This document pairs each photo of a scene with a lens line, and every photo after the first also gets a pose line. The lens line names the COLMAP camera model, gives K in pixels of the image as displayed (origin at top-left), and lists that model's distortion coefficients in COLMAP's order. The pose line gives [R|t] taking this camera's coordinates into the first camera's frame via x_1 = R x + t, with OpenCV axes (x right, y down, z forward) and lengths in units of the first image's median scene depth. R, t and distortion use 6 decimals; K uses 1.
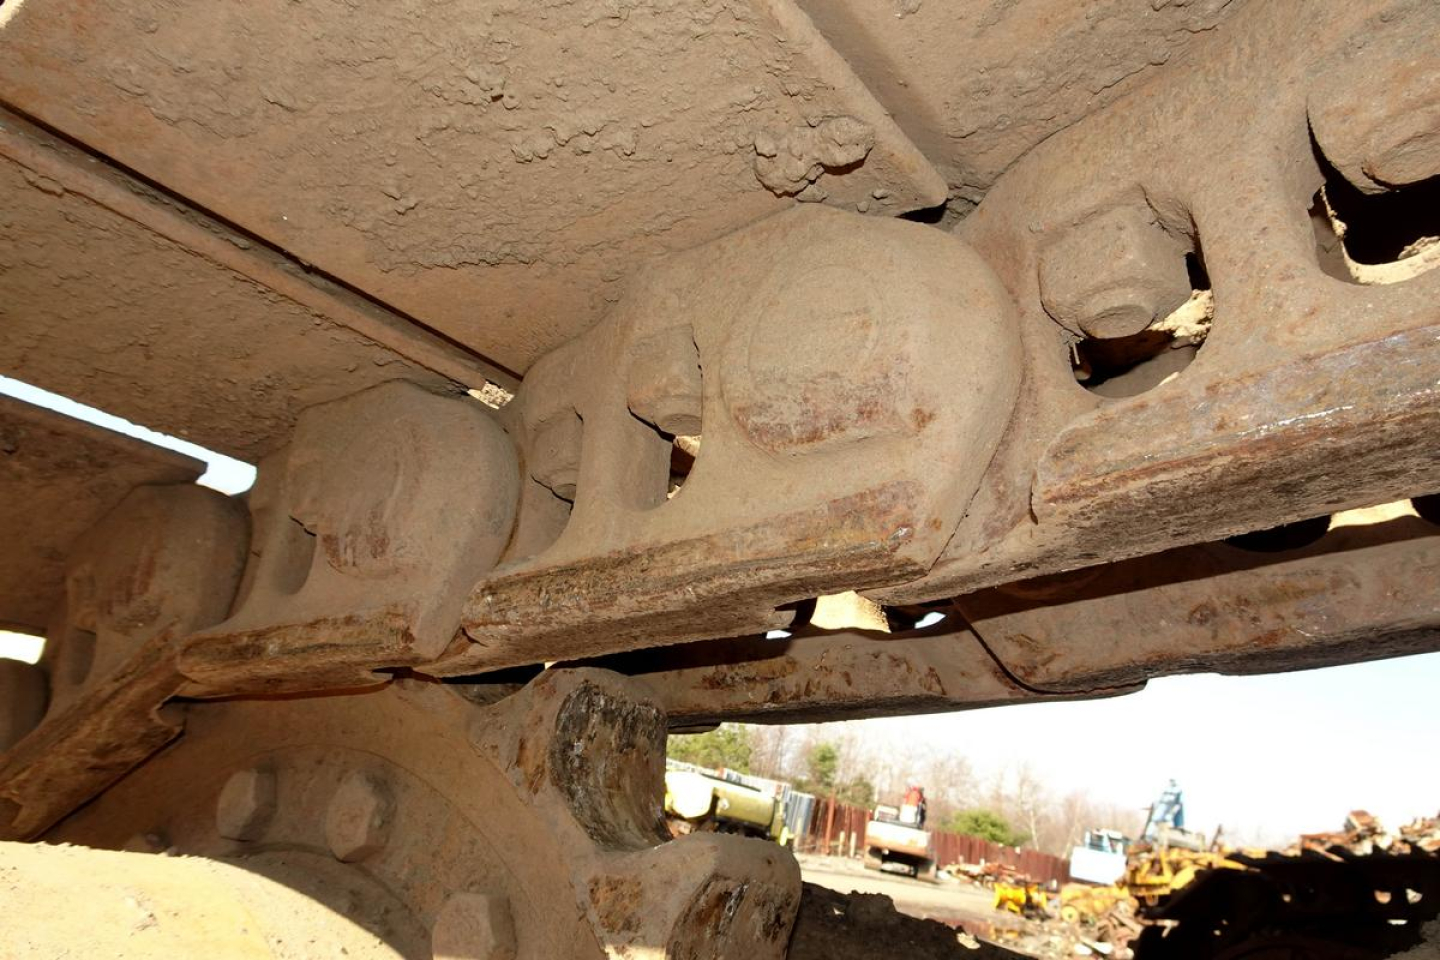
lens RADIAL K [[1039.2, 0, 724.6], [0, 1039.2, 481.2], [0, 0, 1]] dist [0.016552, -0.006593]
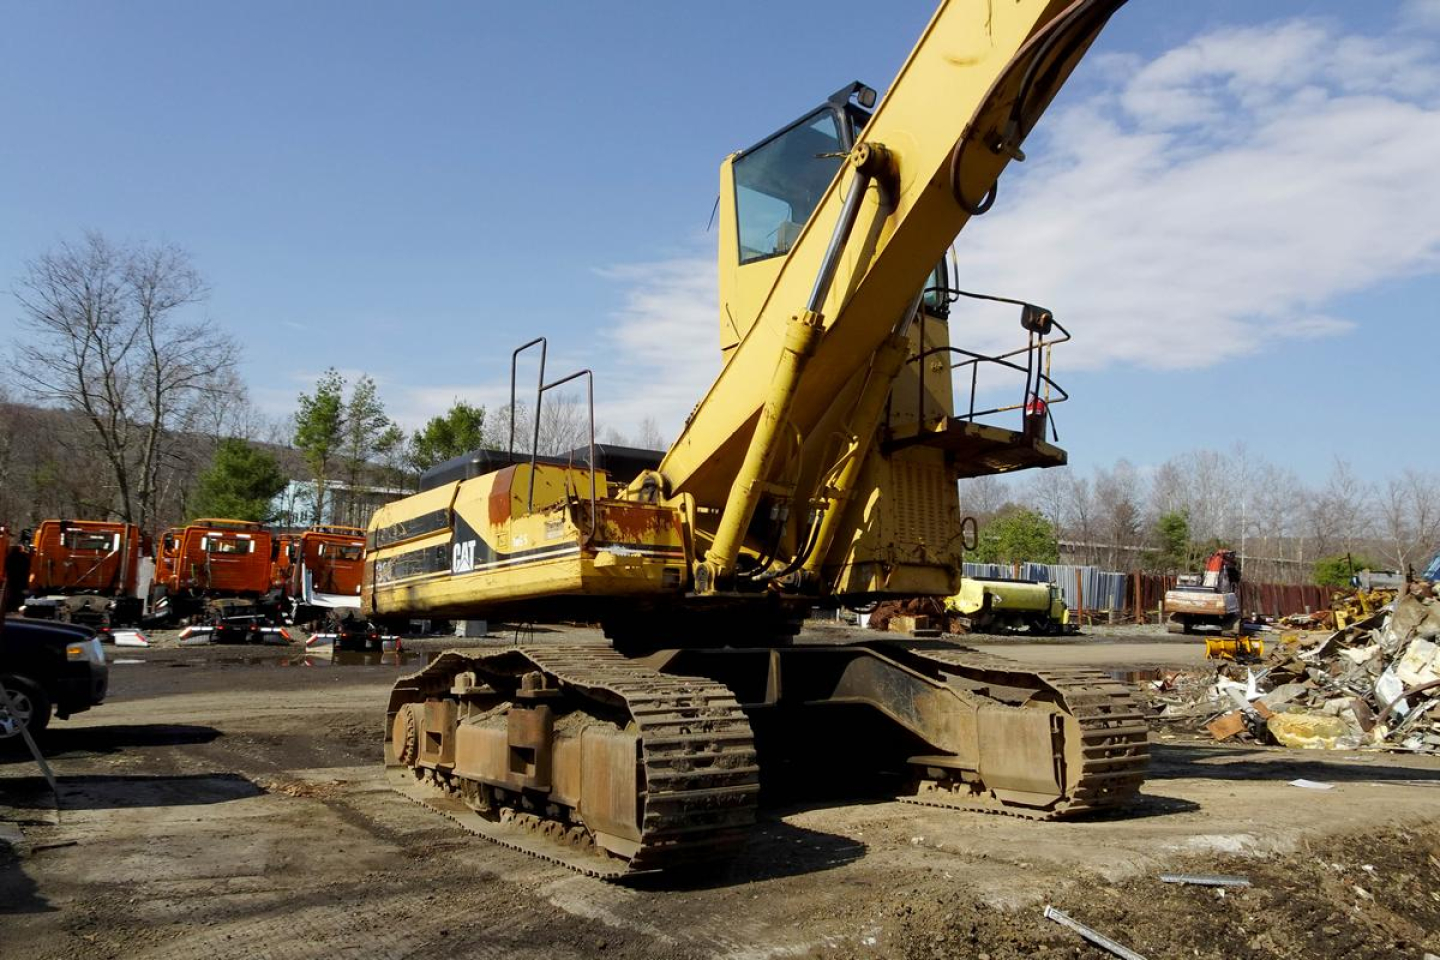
lens RADIAL K [[1052.6, 0, 720.0], [0, 1052.6, 480.0], [0, 0, 1]] dist [0.005780, 0.006807]
pose [[0.923382, -0.171129, -0.343628, 0.108621], [0.231270, 0.962448, 0.142152, -0.047420], [0.306398, -0.210732, 0.928285, -0.135294]]
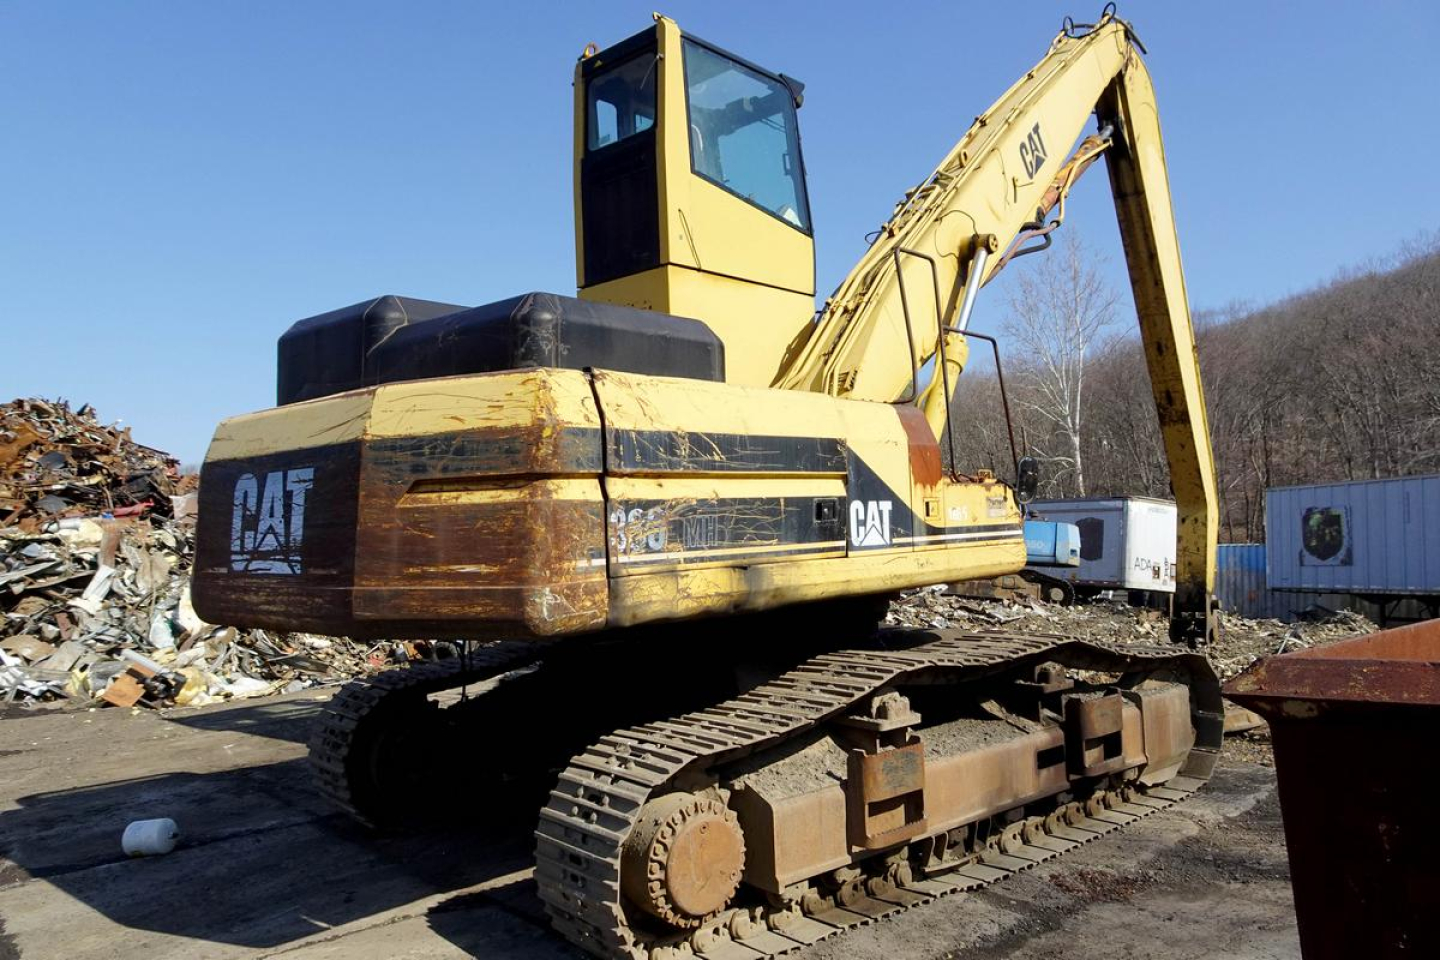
lens RADIAL K [[1039.2, 0, 724.6], [0, 1039.2, 481.2], [0, 0, 1]] dist [0.016552, -0.006593]
pose [[0.214316, -0.062170, 0.974784, -0.091304], [-0.303381, 0.944377, 0.126932, -0.035022], [-0.928455, -0.322934, 0.183534, -0.003612]]
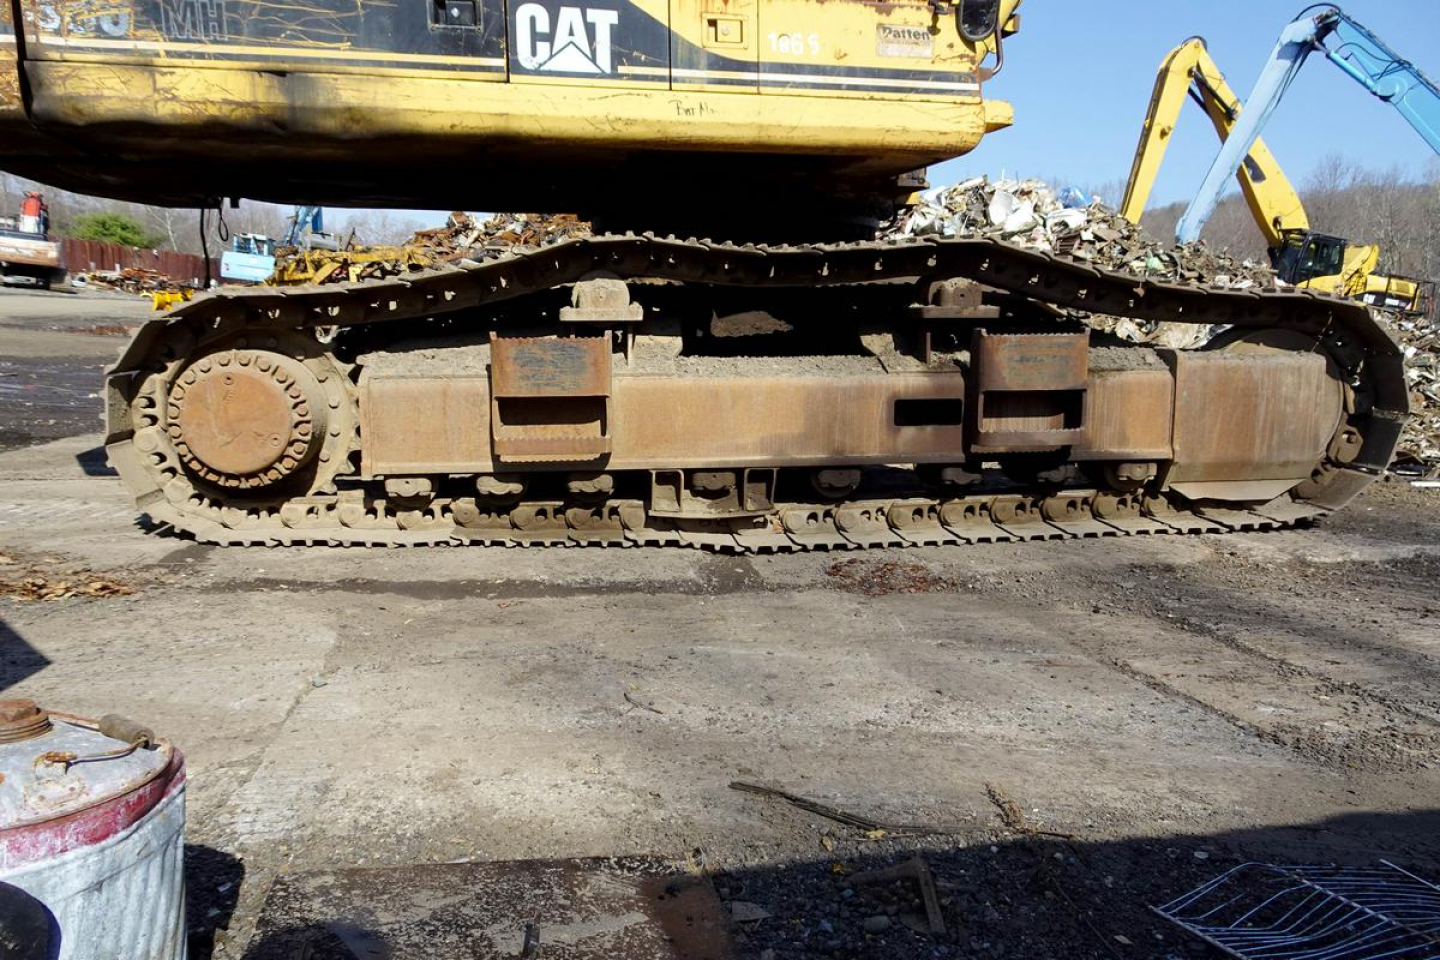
lens RADIAL K [[1039.2, 0, 724.6], [0, 1039.2, 481.2], [0, 0, 1]] dist [0.016552, -0.006593]
pose [[0.725456, -0.205347, 0.656922, -0.034487], [-0.180213, 0.864485, 0.469243, -0.032171], [-0.664257, -0.458800, 0.590140, -0.067893]]
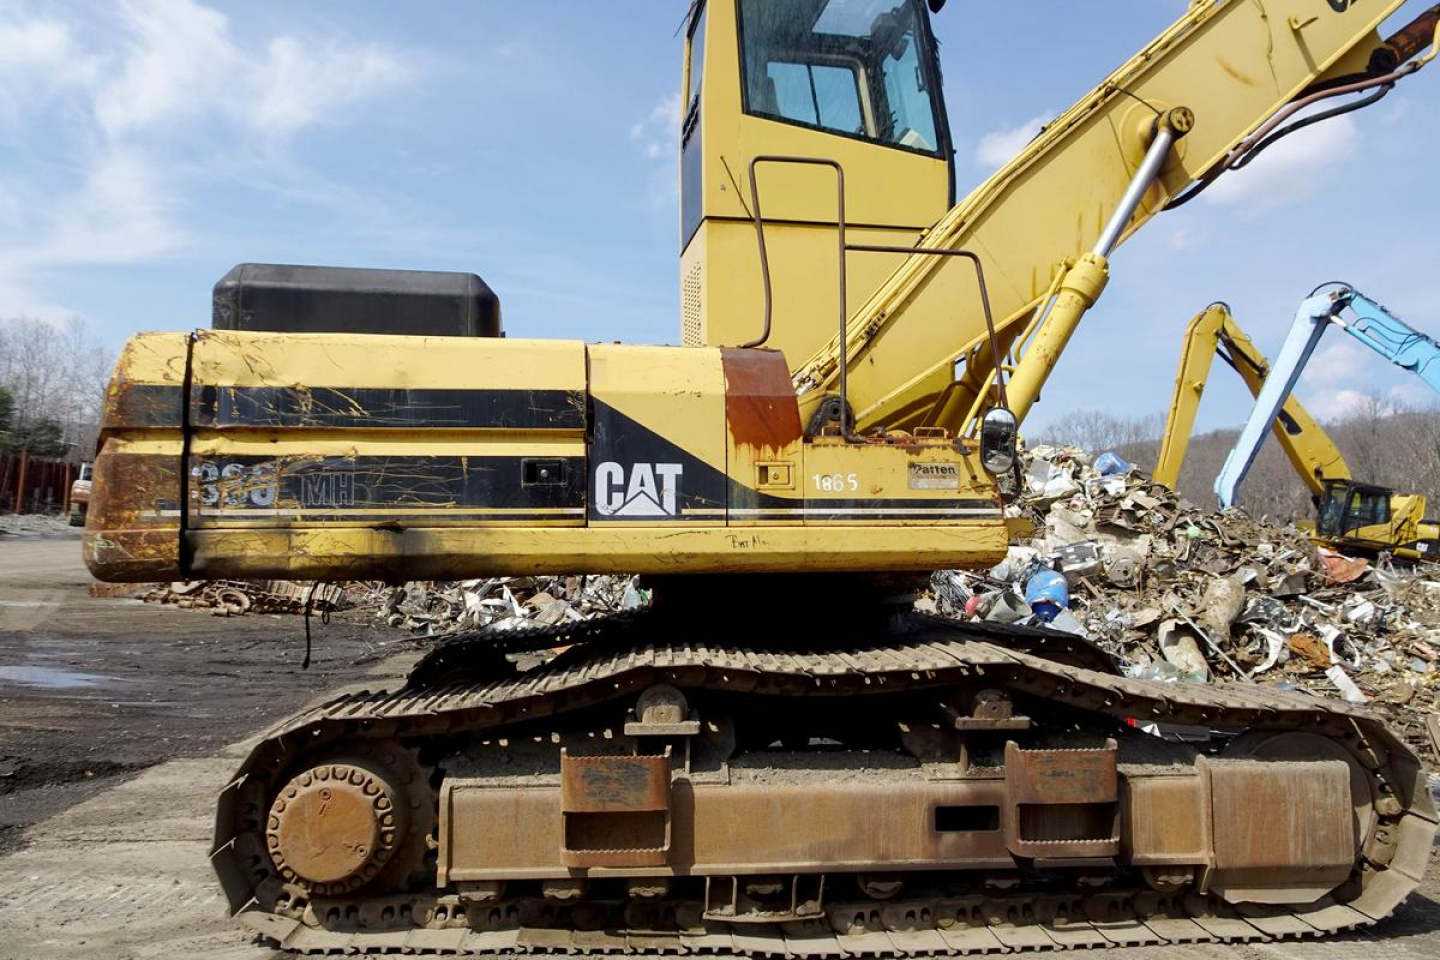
lens RADIAL K [[1039.2, 0, 724.6], [0, 1039.2, 481.2], [0, 0, 1]] dist [0.016552, -0.006593]
pose [[0.756290, -0.063957, 0.651103, -0.038024], [-0.166555, 0.943598, 0.286151, -0.049598], [-0.632681, -0.324857, 0.702982, -0.066781]]
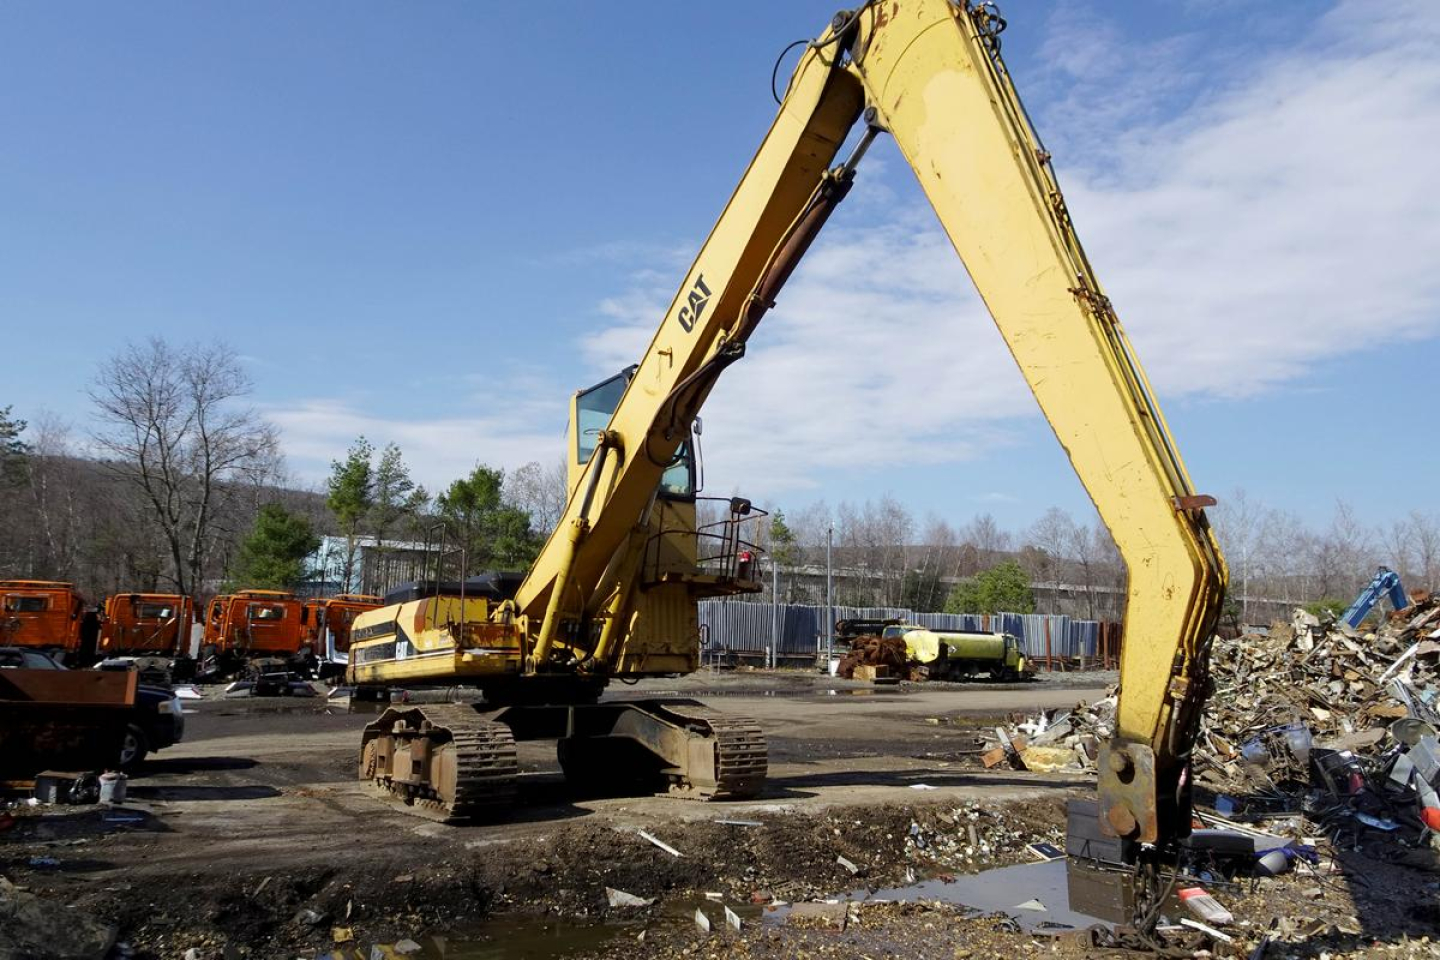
lens RADIAL K [[1056.1, 0, 725.3], [0, 1056.1, 470.4], [0, 0, 1]] dist [-0.000979, 0.005170]
pose [[0.911531, -0.198158, -0.360340, 0.198899], [0.244903, 0.965494, 0.088572, -0.070960], [0.330354, -0.168984, 0.928607, -0.218015]]
